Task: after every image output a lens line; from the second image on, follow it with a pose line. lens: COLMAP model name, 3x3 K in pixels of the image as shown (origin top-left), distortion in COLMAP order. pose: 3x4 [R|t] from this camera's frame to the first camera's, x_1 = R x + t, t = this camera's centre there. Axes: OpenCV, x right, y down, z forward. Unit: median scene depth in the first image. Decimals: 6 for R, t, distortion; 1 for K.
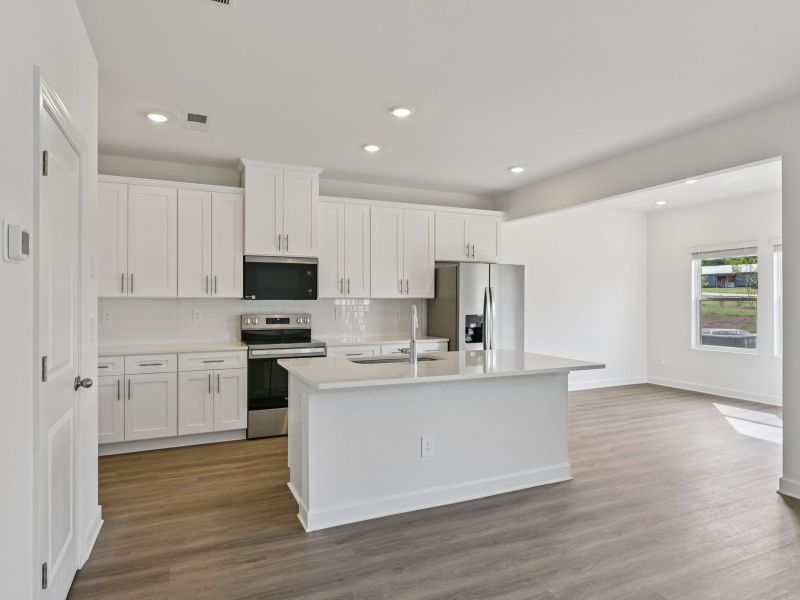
lens RADIAL K [[474.1, 0, 399.7], [0, 474.1, 298.2], [0, 0, 1]] dist [-0.003665, 0.001813]
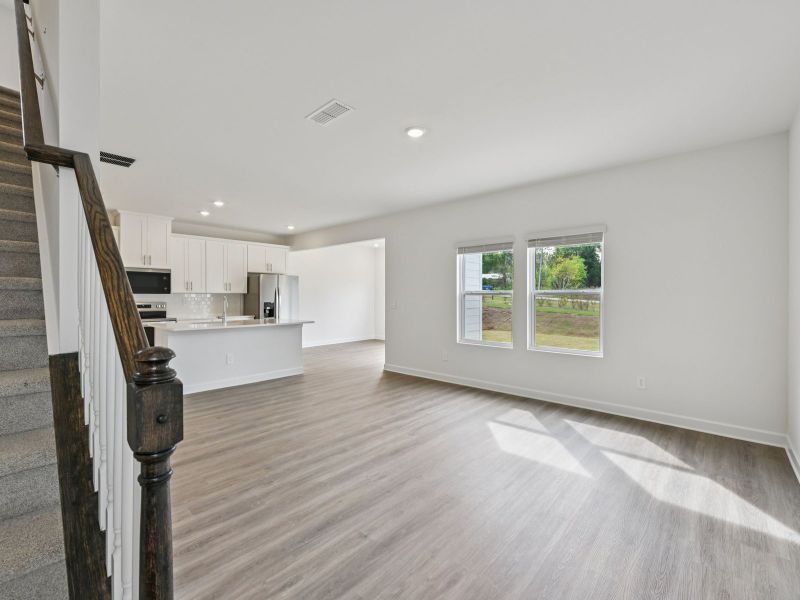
lens RADIAL K [[359.0, 0, 401.4], [0, 359.0, 294.5], [0, 0, 1]] dist [0.002876, -0.001022]
pose [[0.914360, 0.001774, 0.404897, 0.069564], [-0.001893, 0.999998, -0.000106, 0.004496], [-0.404897, -0.000669, 0.914362, -0.578117]]
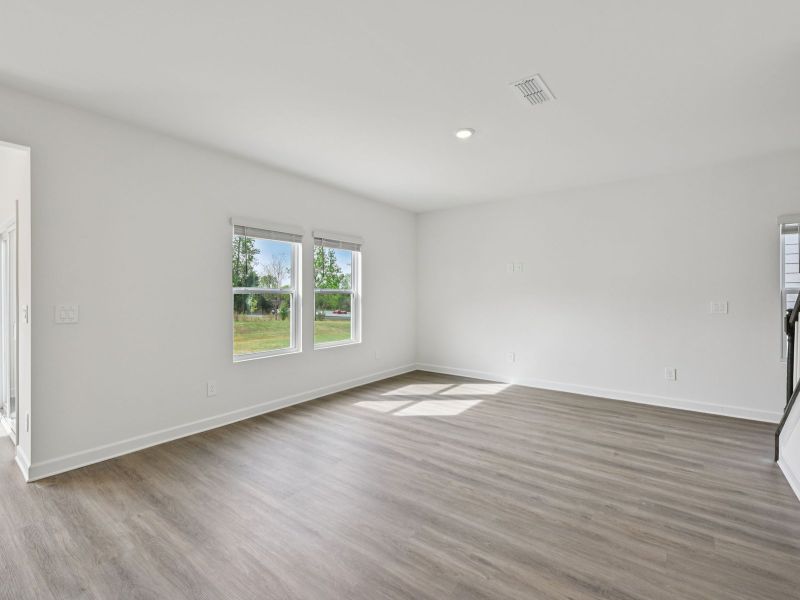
lens RADIAL K [[359.0, 0, 397.9], [0, 359.0, 293.9], [0, 0, 1]] dist [0.002876, -0.001022]
pose [[-0.476824, 0.003306, 0.878993, -0.184001], [-0.005140, 0.999965, -0.006549, 0.008117], [-0.878984, -0.007640, -0.476790, 0.490030]]
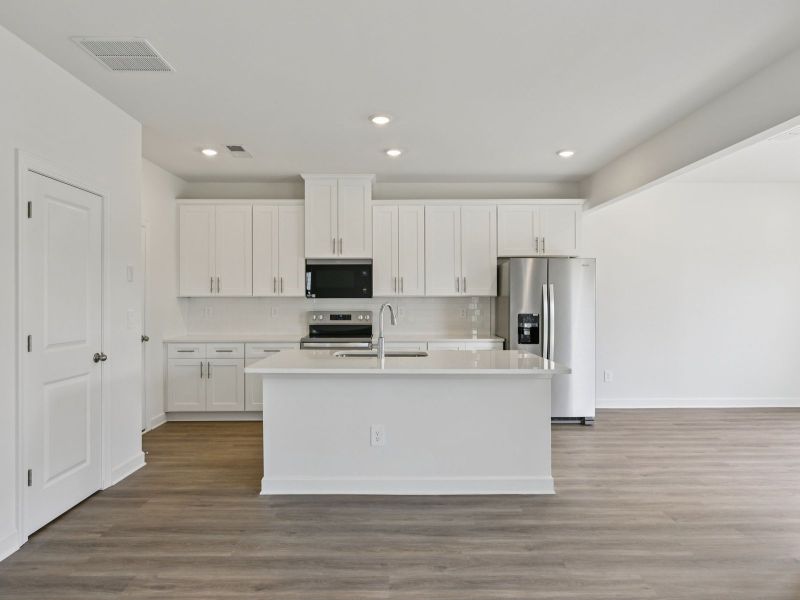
lens RADIAL K [[495.8, 0, 398.7], [0, 495.8, 297.9], [0, 0, 1]] dist [0.000266, -0.000801]
pose [[0.914889, -0.001577, -0.403702, 0.364213], [0.003090, 0.999990, 0.003096, -0.000202], [0.403694, -0.004080, 0.914885, 0.004092]]
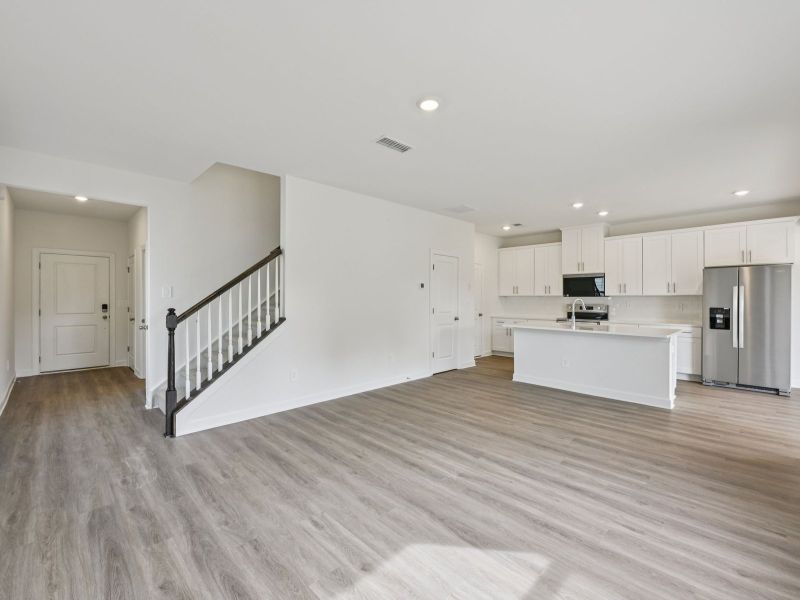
lens RADIAL K [[359.0, 0, 395.2], [0, 359.0, 298.2], [0, 0, 1]] dist [0.002876, -0.001022]
pose [[0.339228, 0.001263, -0.940703, 0.904197], [0.002945, 0.999993, 0.002404, 0.004091], [0.940700, -0.003586, 0.339222, -0.207851]]
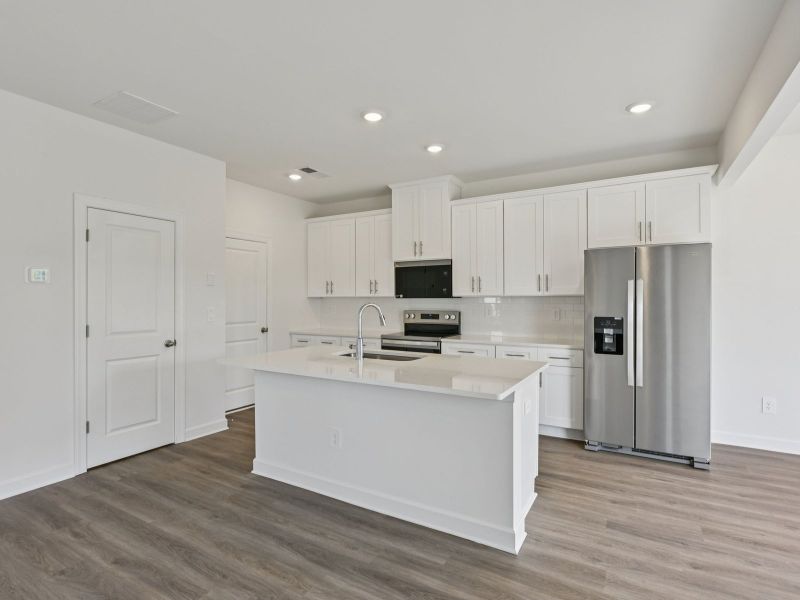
lens RADIAL K [[421.3, 0, 397.7], [0, 421.3, 300.5], [0, 0, 1]] dist [0.000624, -0.001117]
pose [[0.572395, 0.001472, -0.819977, 0.592778], [0.006805, 0.999955, 0.006545, 0.001982], [0.819950, -0.009327, 0.572360, 0.387770]]
